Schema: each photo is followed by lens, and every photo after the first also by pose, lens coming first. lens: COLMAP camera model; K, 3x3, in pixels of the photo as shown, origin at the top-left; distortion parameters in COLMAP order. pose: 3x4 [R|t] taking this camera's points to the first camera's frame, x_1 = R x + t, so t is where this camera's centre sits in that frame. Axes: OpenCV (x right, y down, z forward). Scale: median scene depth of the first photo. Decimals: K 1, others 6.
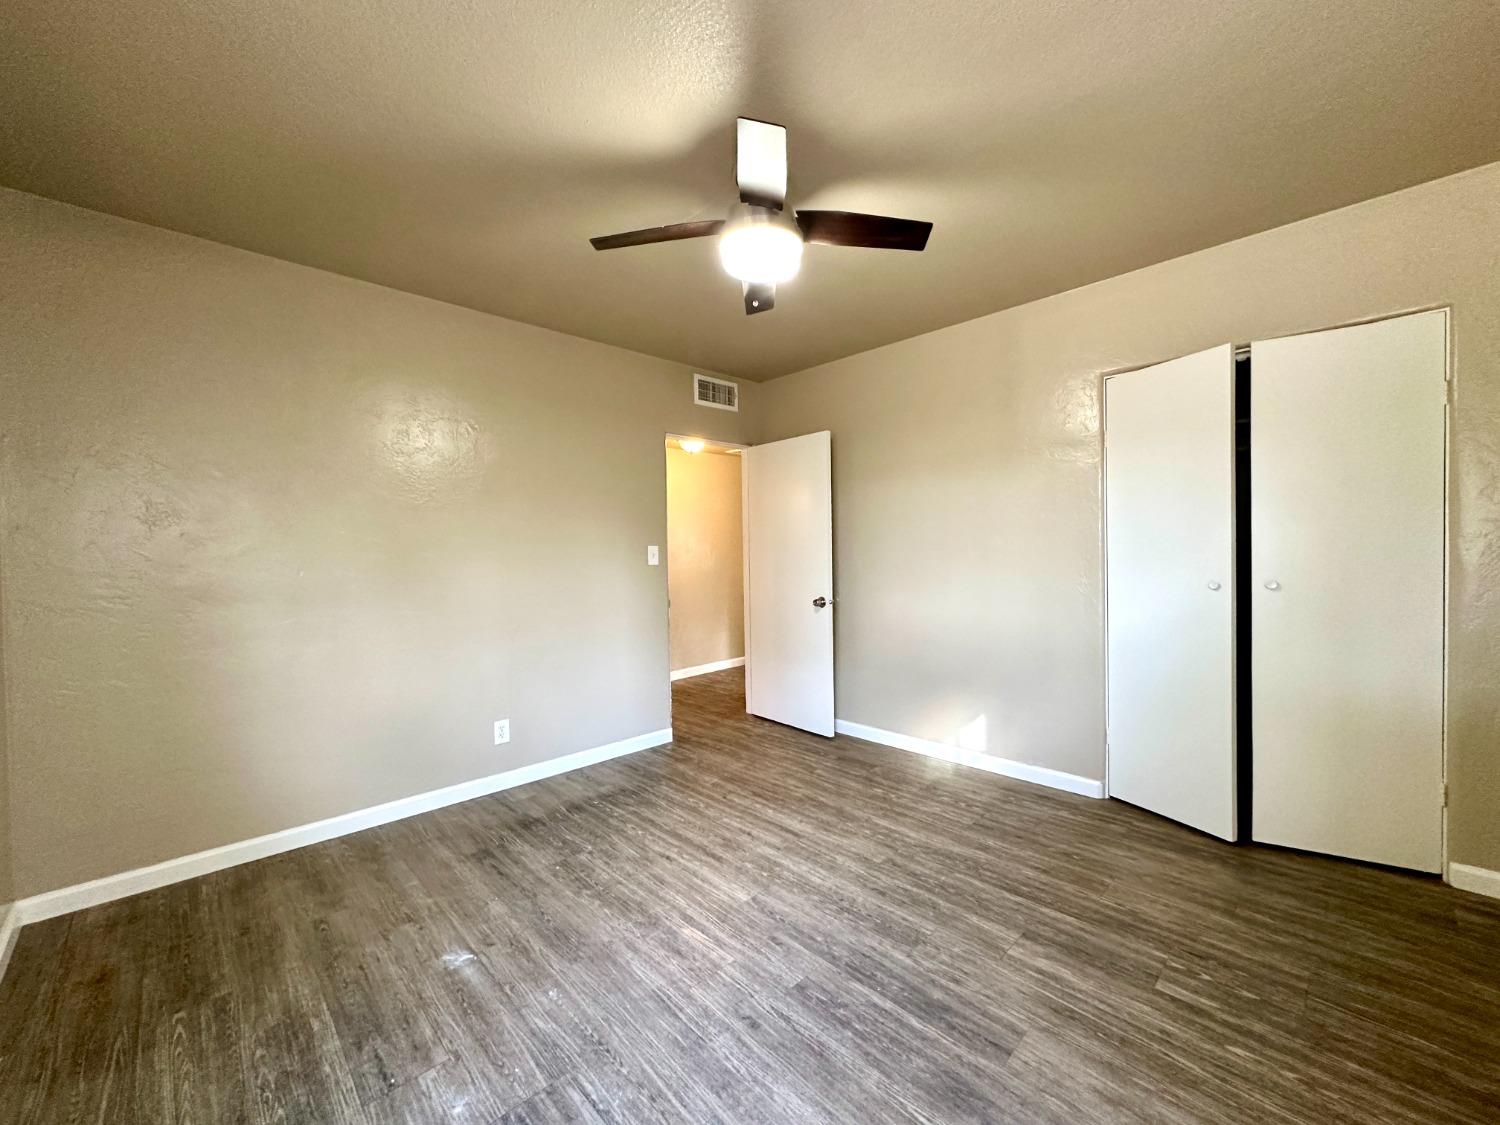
lens RADIAL K [[603.1, 0, 754.0], [0, 603.1, 562.8], [0, 0, 1]] dist [-0.001167, -0.000203]
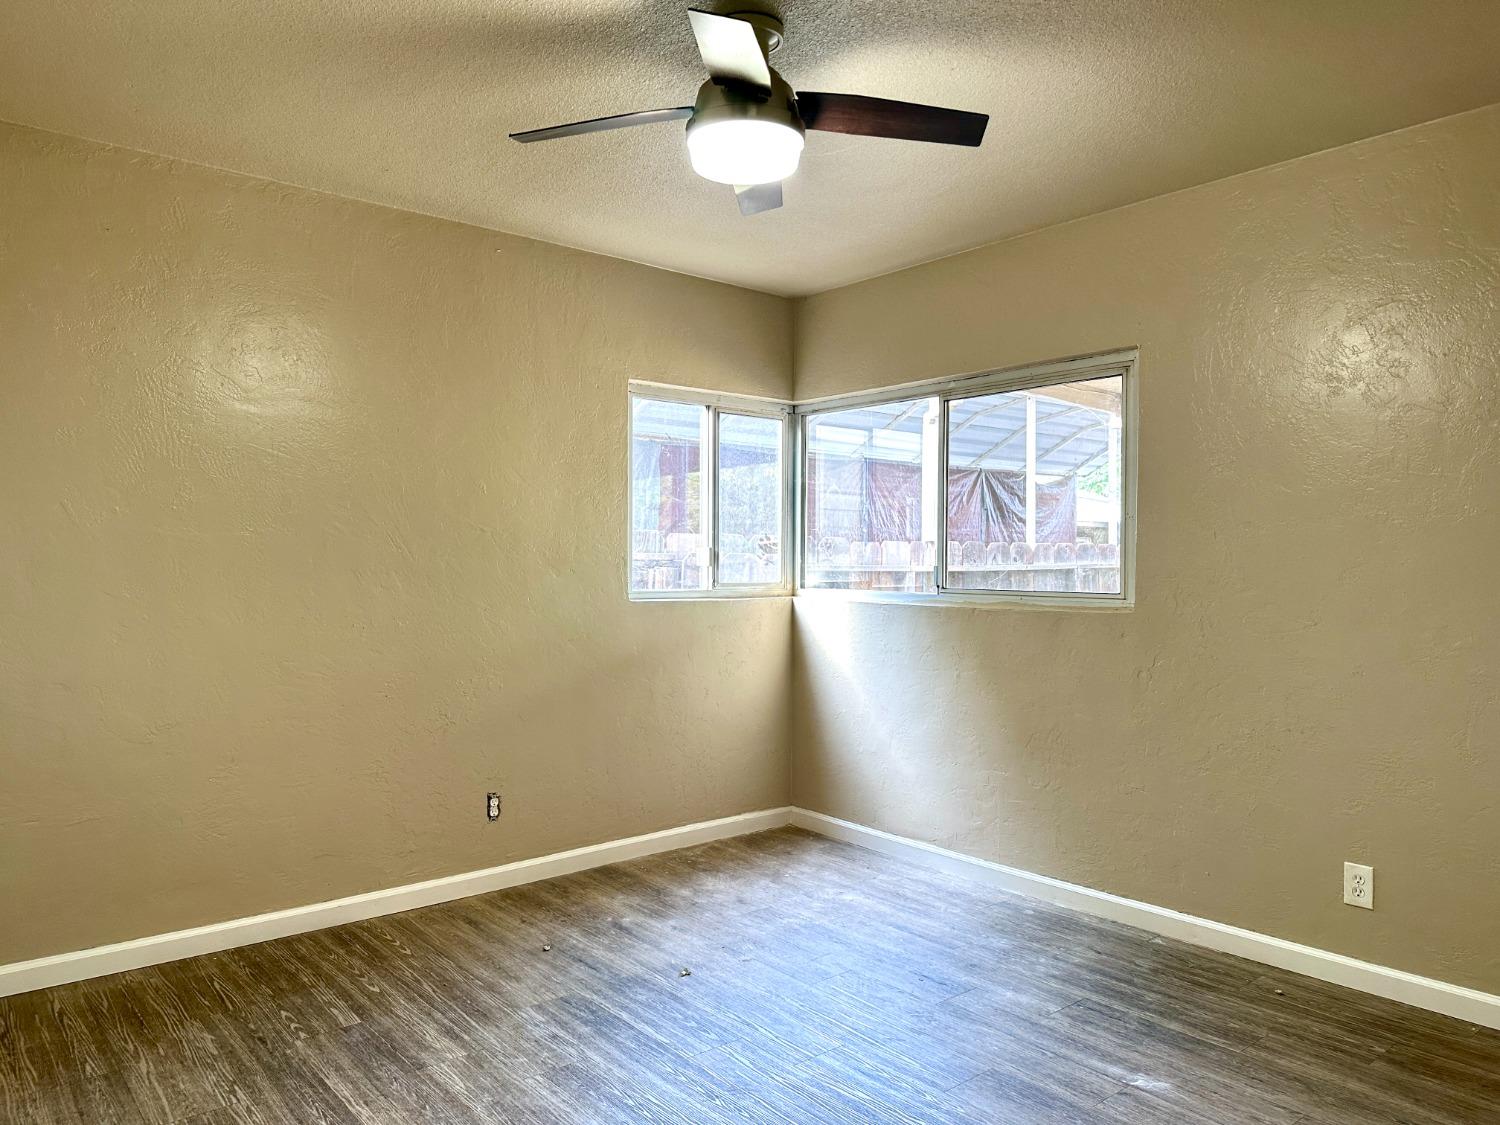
lens RADIAL K [[1050.9, 0, 744.1], [0, 1050.9, 568.7], [0, 0, 1]] dist [0.068995, -0.071092]
pose [[-0.996312, 0.011857, 0.084979, -0.102302], [0.014366, 0.999477, 0.028966, -0.066014], [-0.084591, 0.030079, -0.995962, 2.616285]]
